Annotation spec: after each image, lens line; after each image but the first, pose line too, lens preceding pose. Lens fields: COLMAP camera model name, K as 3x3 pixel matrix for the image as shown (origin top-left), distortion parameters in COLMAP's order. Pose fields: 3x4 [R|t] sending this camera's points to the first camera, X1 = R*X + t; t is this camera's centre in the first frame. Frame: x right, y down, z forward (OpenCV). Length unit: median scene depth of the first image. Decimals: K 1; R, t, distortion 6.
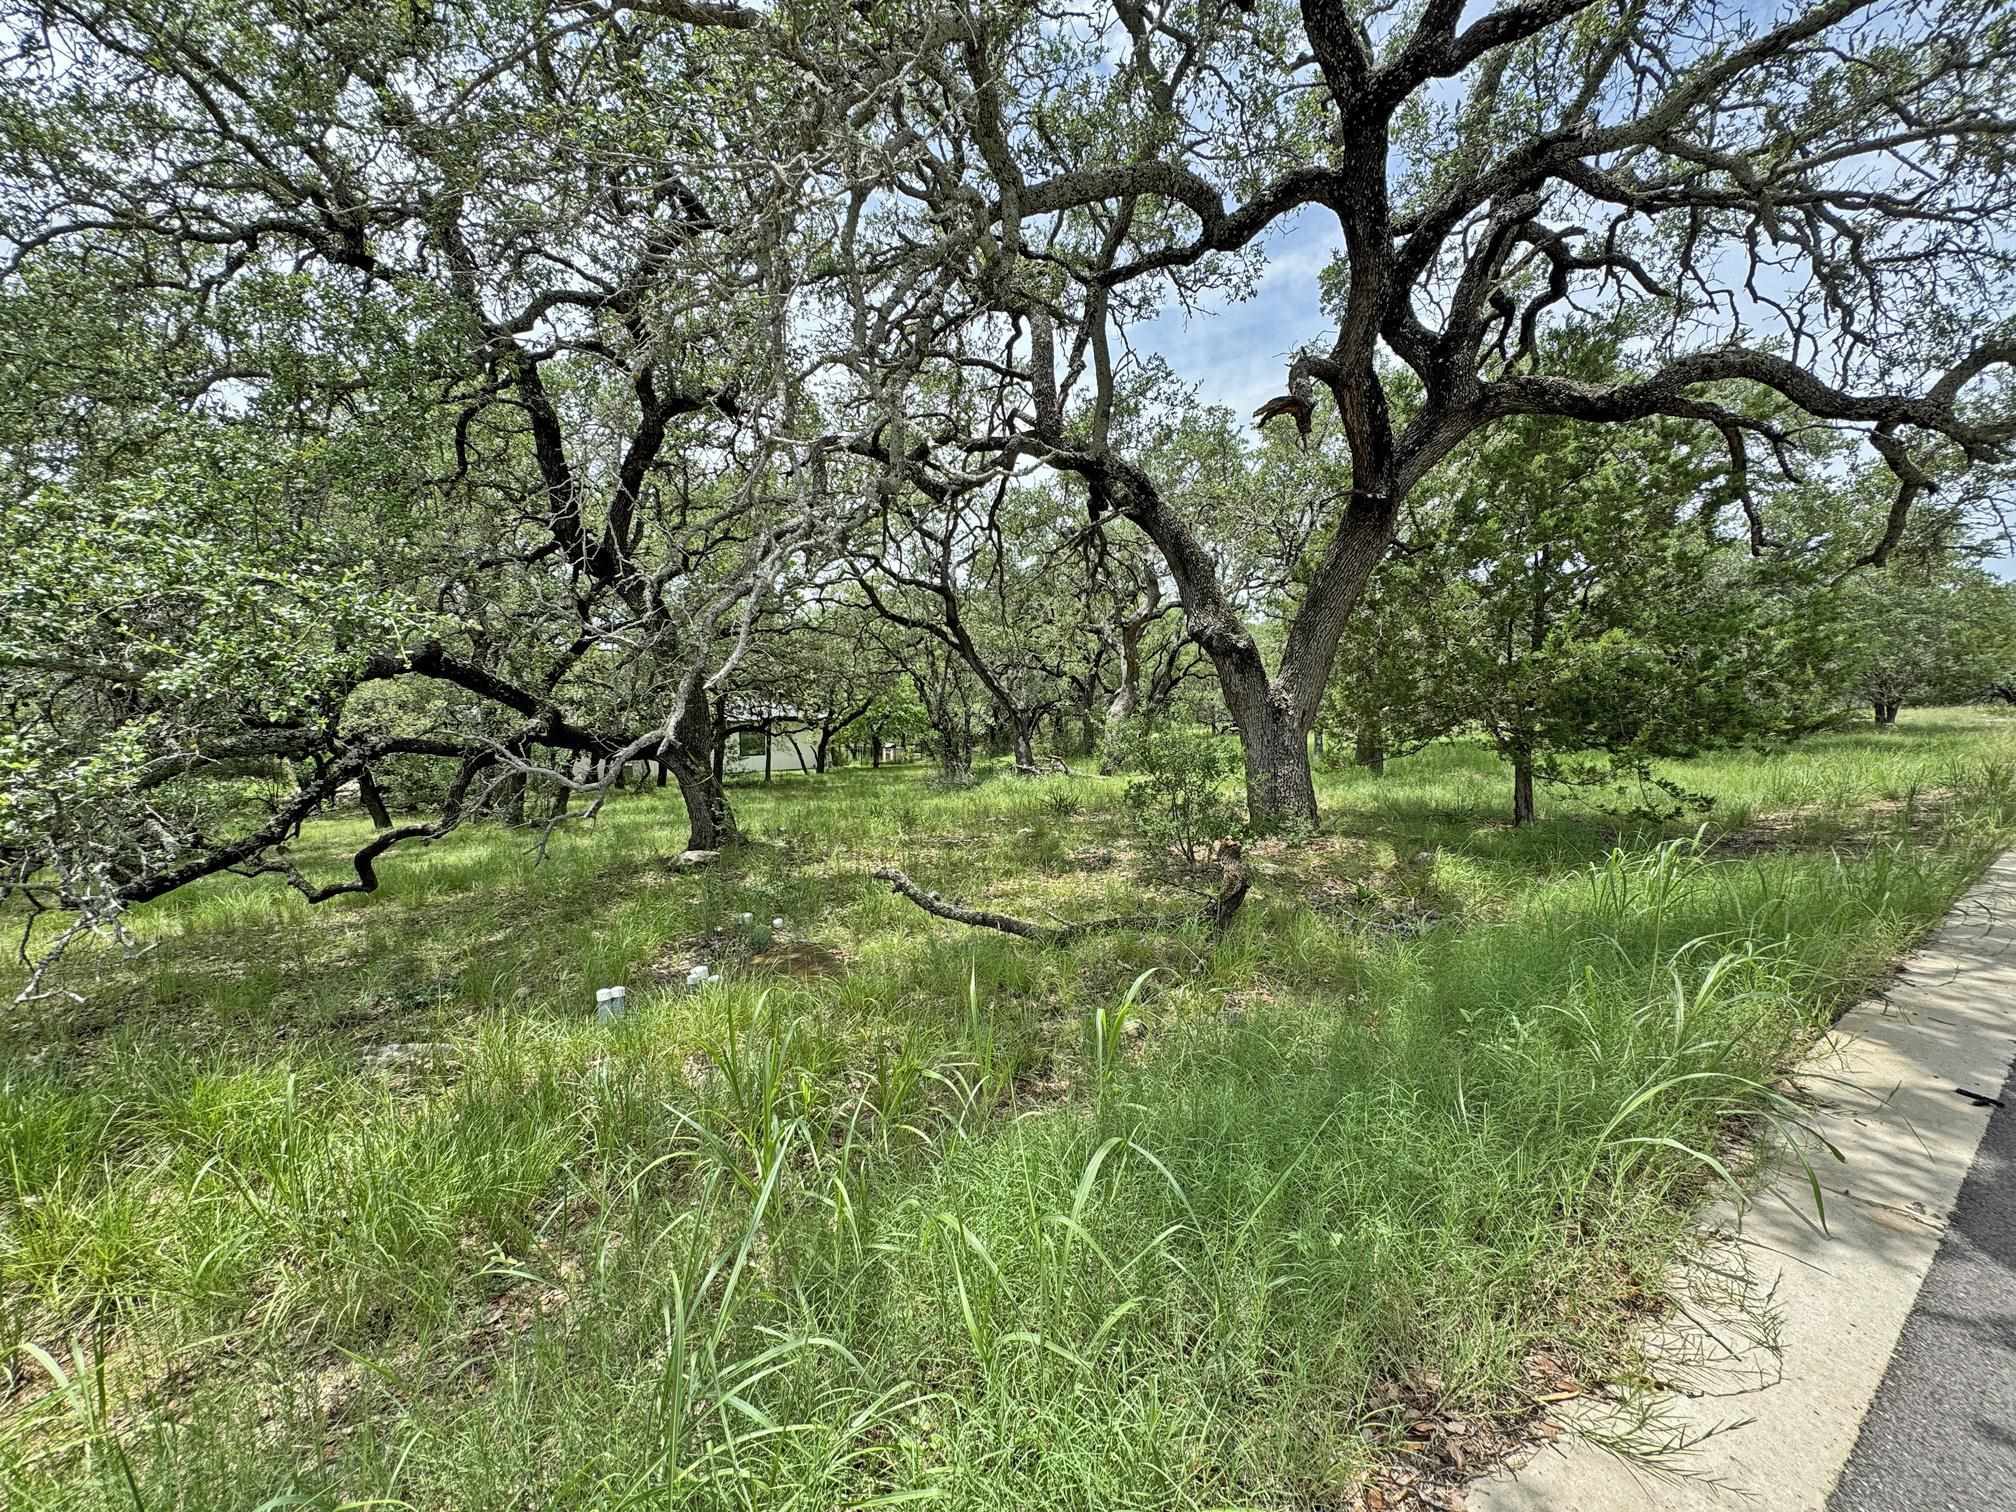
lens RADIAL K [[801.8, 0, 1008.0], [0, 801.8, 756.0], [0, 0, 1]] dist [0.000843, 0.000050]
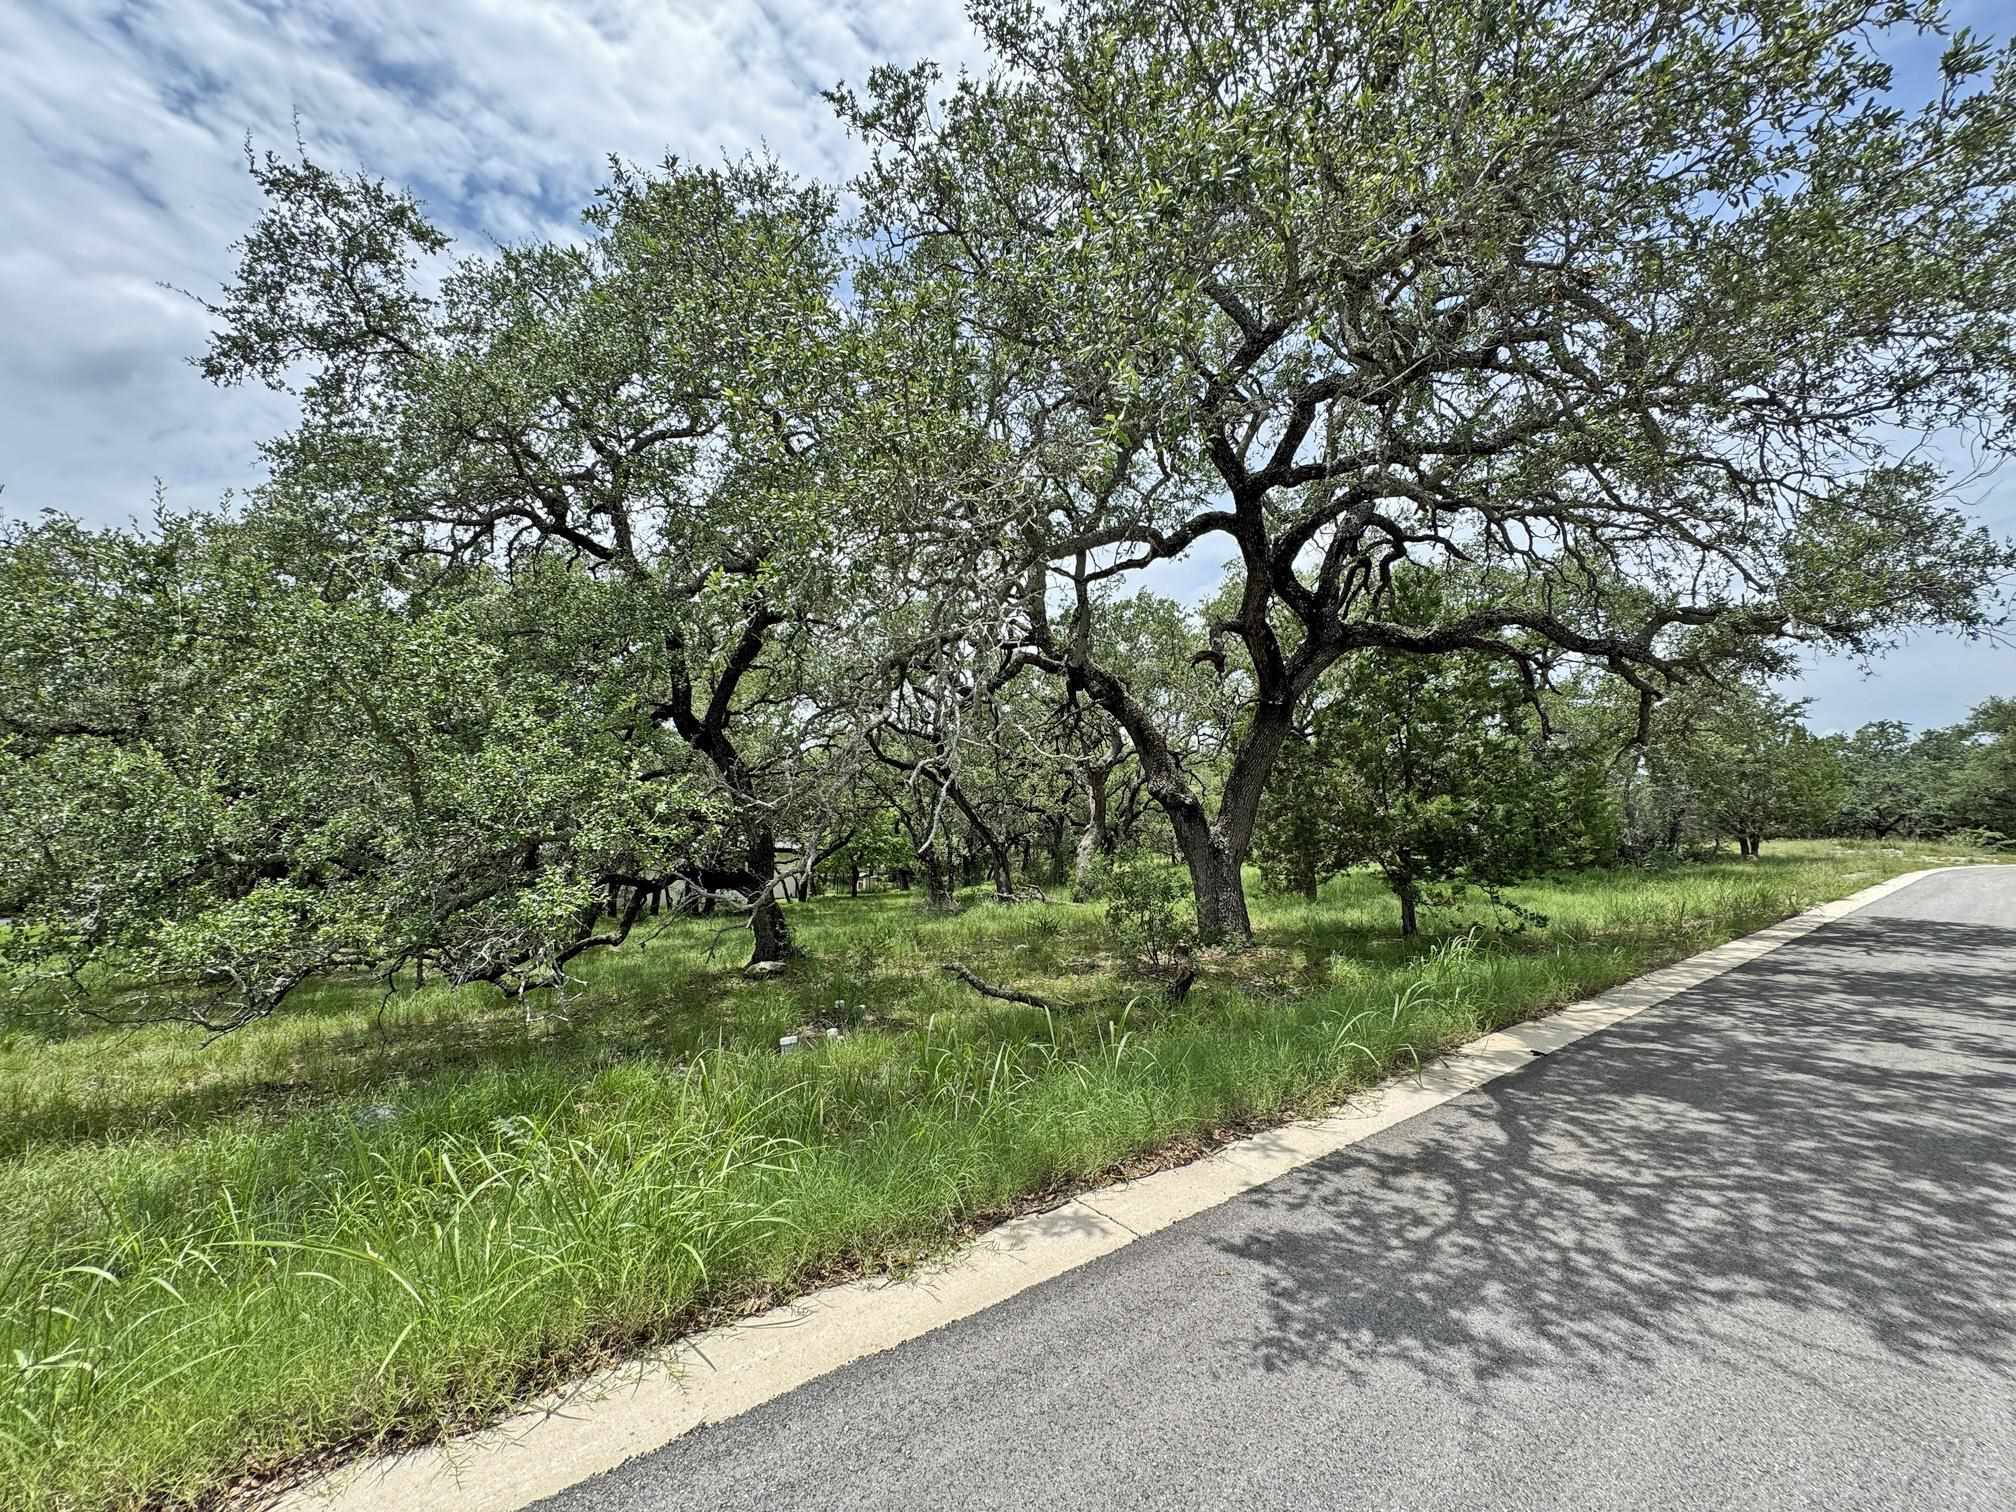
lens RADIAL K [[801.8, 0, 1008.0], [0, 801.8, 756.0], [0, 0, 1]] dist [0.000843, 0.000050]
pose [[0.998852, 0.005741, 0.047555, -0.062880], [0.001873, 0.987351, -0.158538, -0.000759], [-0.047863, 0.158446, 0.986207, -0.271296]]
